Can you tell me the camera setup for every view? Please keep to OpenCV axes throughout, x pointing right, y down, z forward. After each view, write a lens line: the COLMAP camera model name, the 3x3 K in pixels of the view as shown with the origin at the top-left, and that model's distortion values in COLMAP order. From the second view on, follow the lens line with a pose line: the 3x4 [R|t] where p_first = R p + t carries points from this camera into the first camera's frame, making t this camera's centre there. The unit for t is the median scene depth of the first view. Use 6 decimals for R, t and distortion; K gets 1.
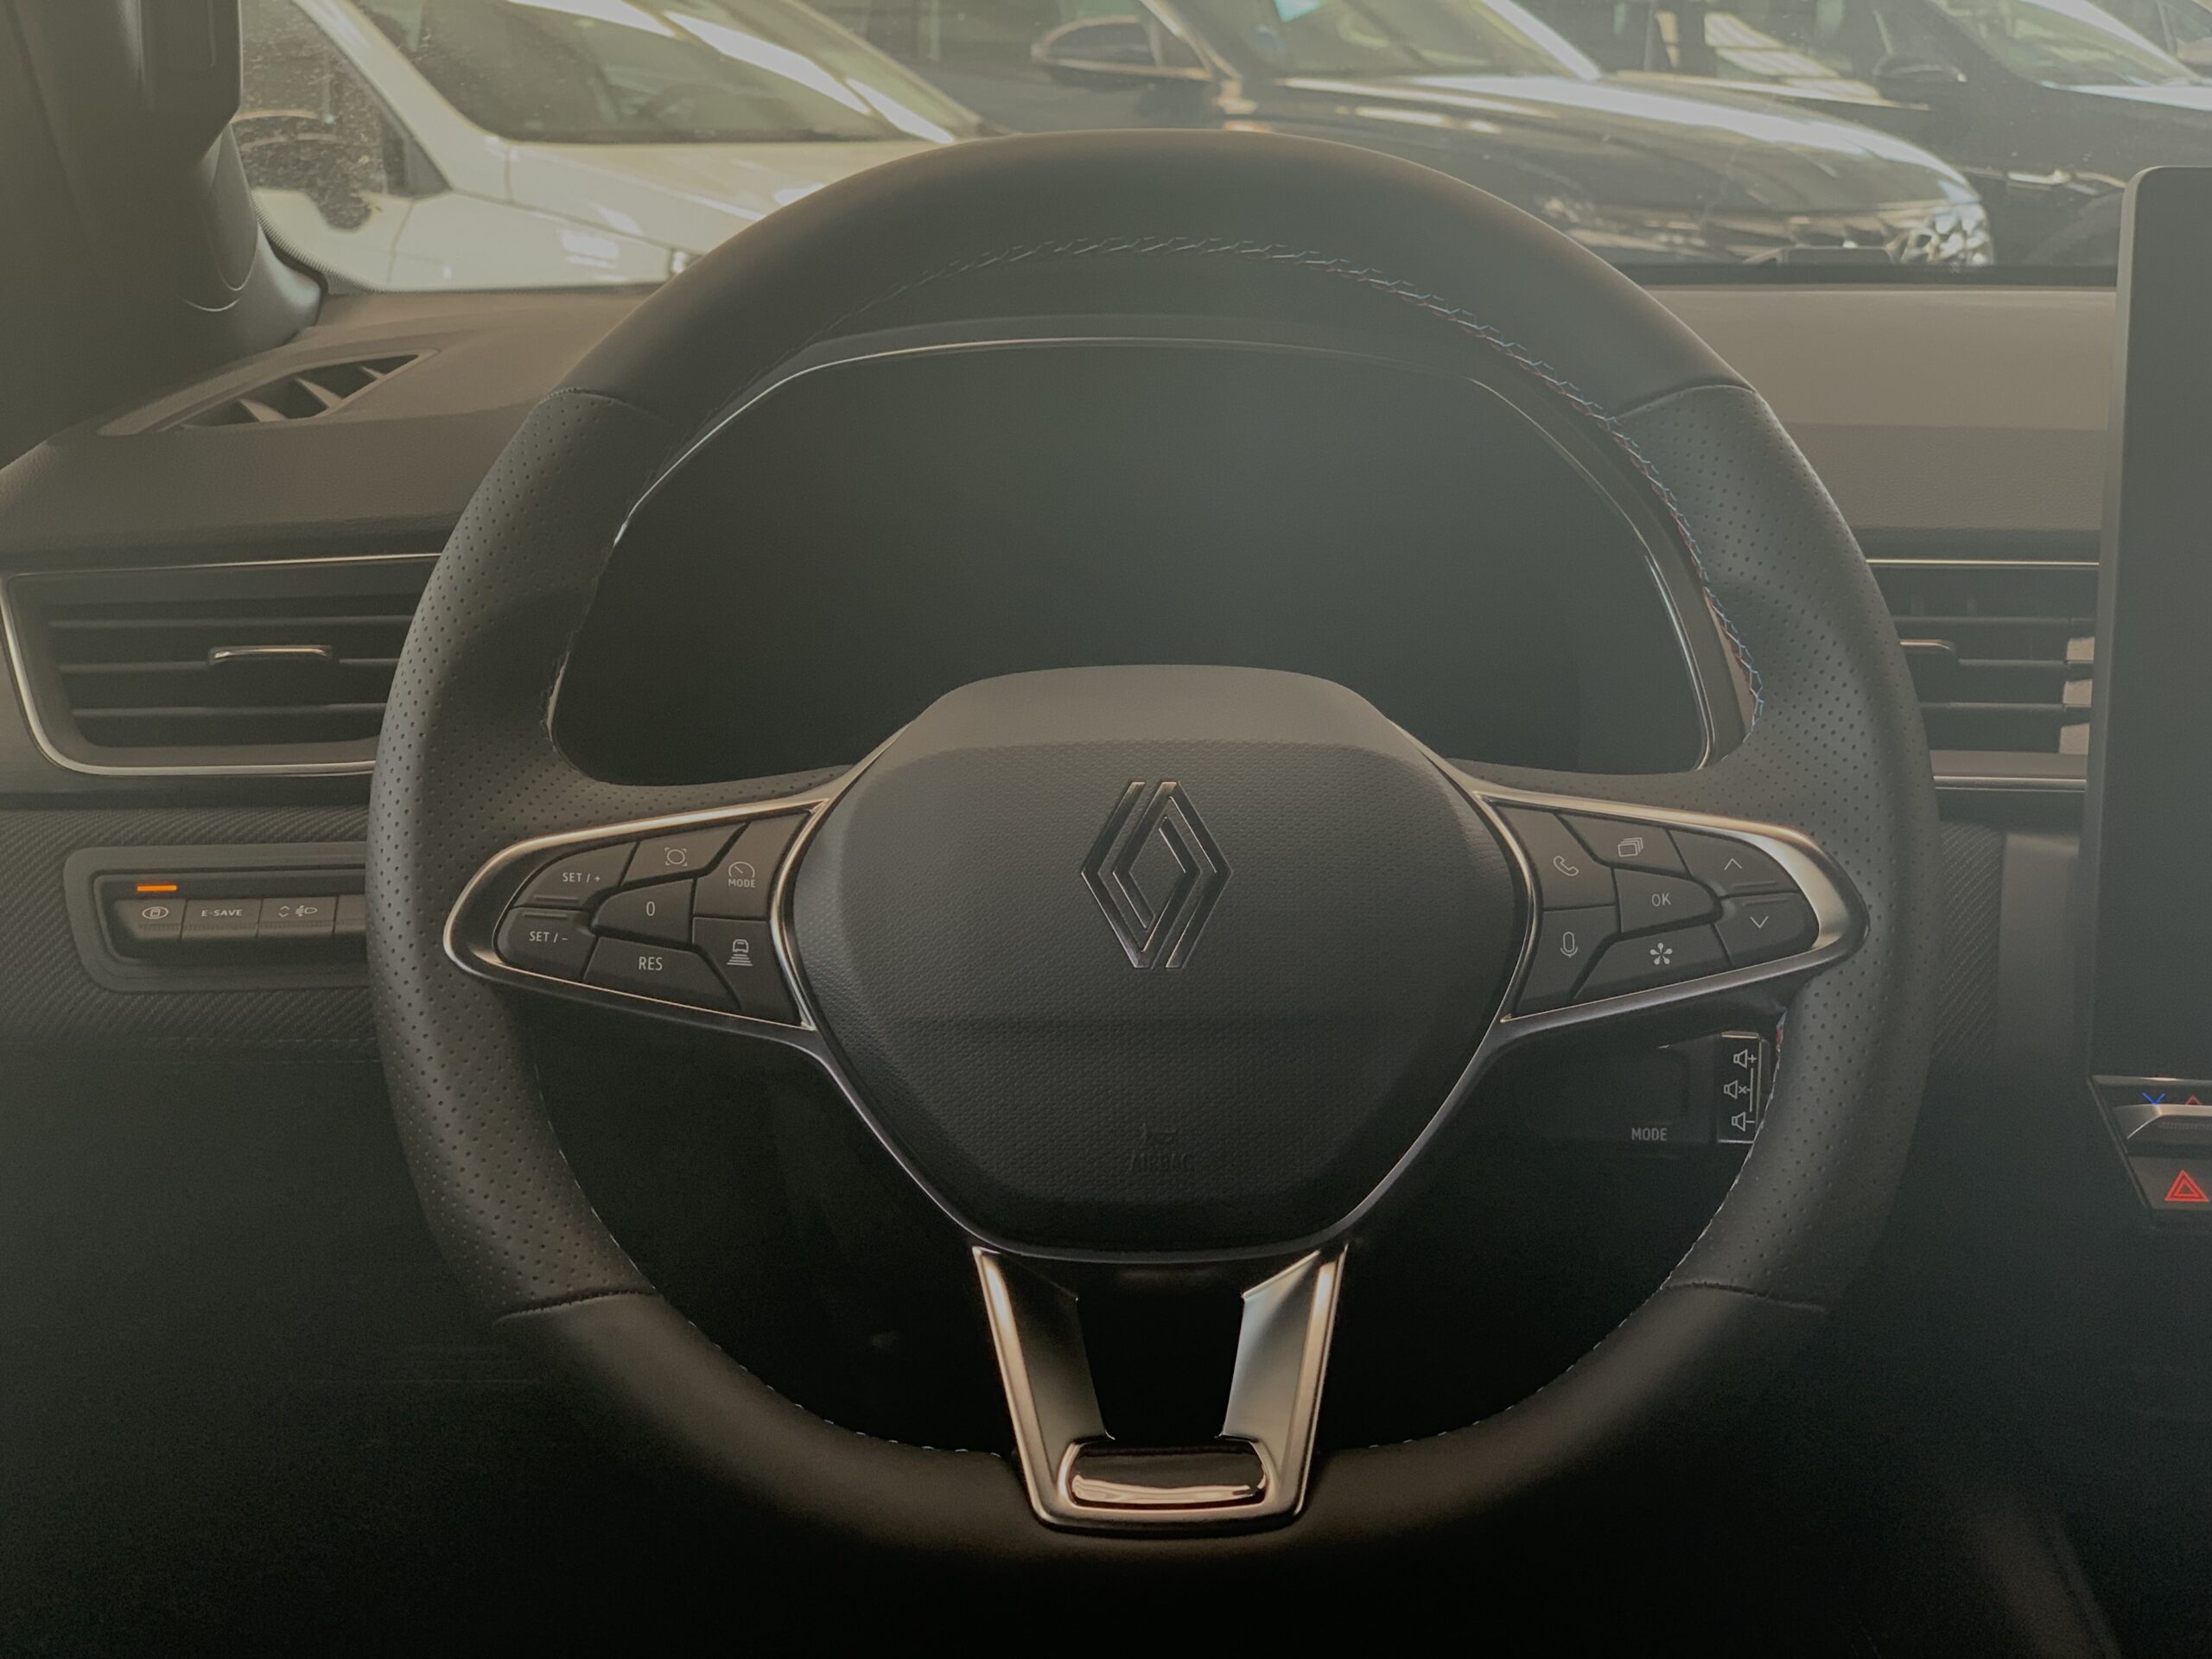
lens RADIAL K [[3345.8, 0, 1101.1], [0, 3345.8, 815.7], [0, 0, 1]] dist [0.028127, 0.000000]
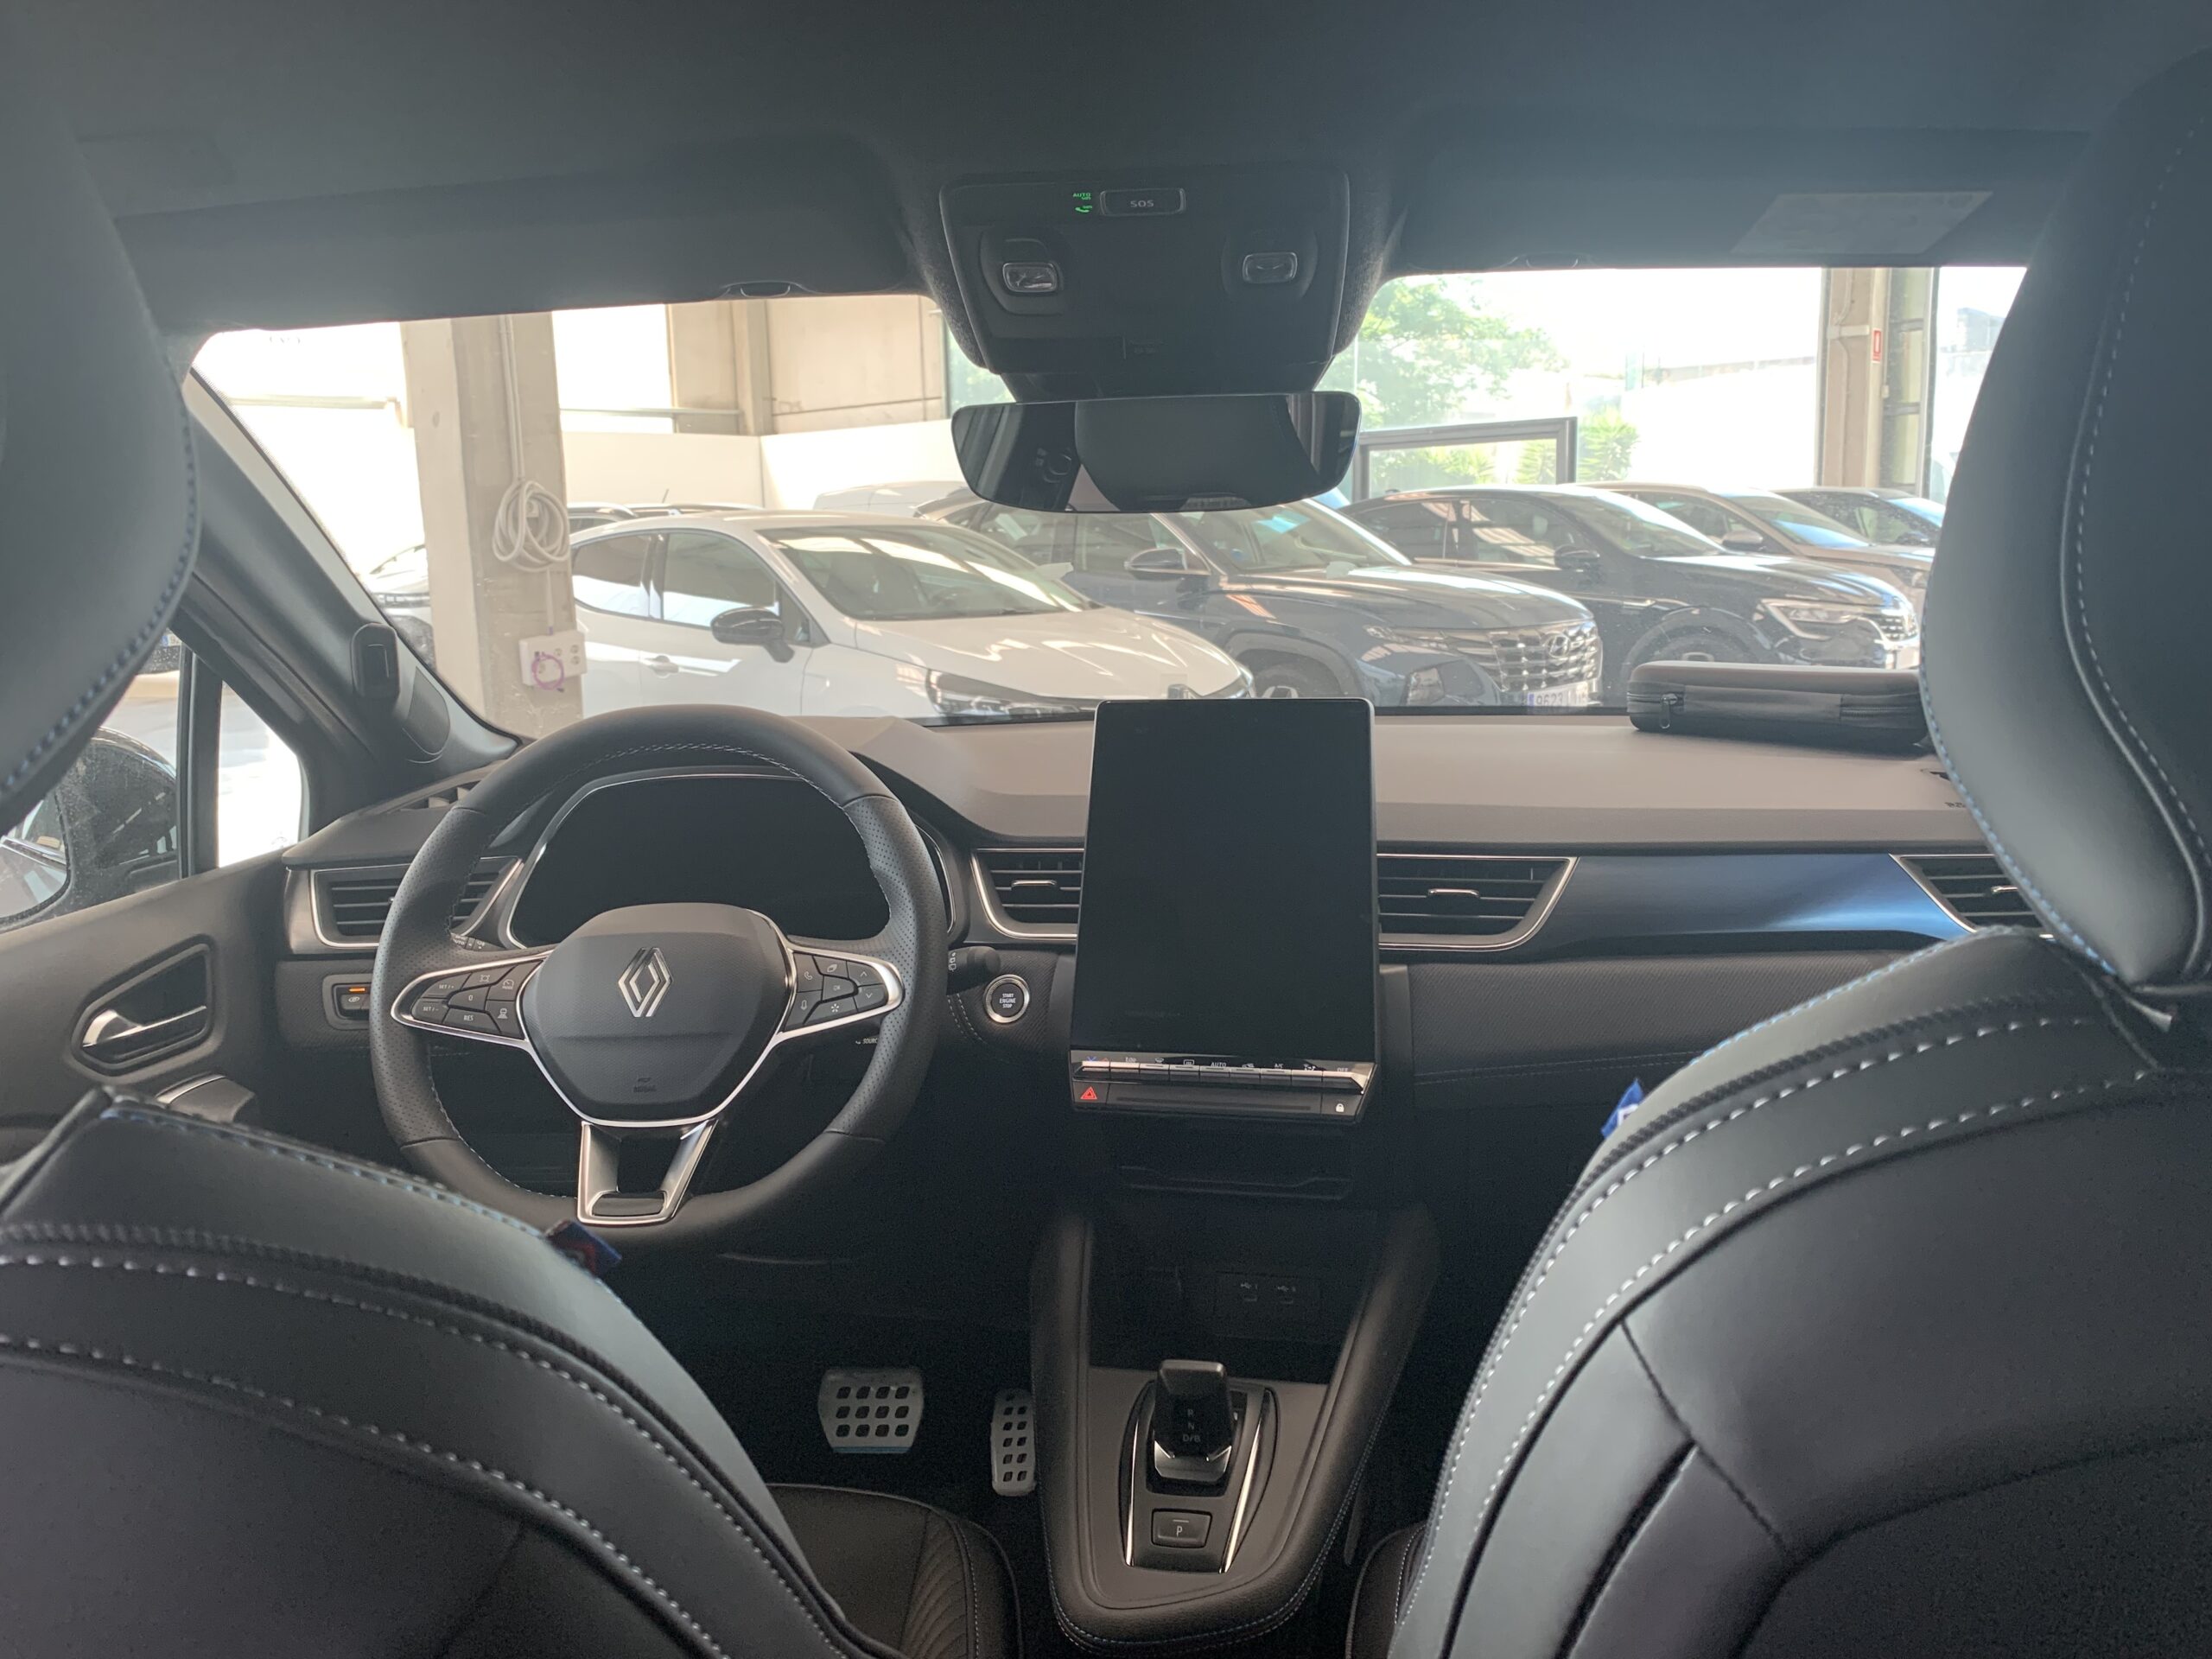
lens RADIAL K [[1664.9, 0, 1116.3], [0, 1664.9, 789.7], [0, 0, 1]] dist [0.012271, -0.012041]
pose [[0.997531, -0.024757, -0.065717, 0.478622], [0.019306, 0.996418, -0.082326, -0.018686], [0.067520, 0.080854, 0.994436, -0.327360]]
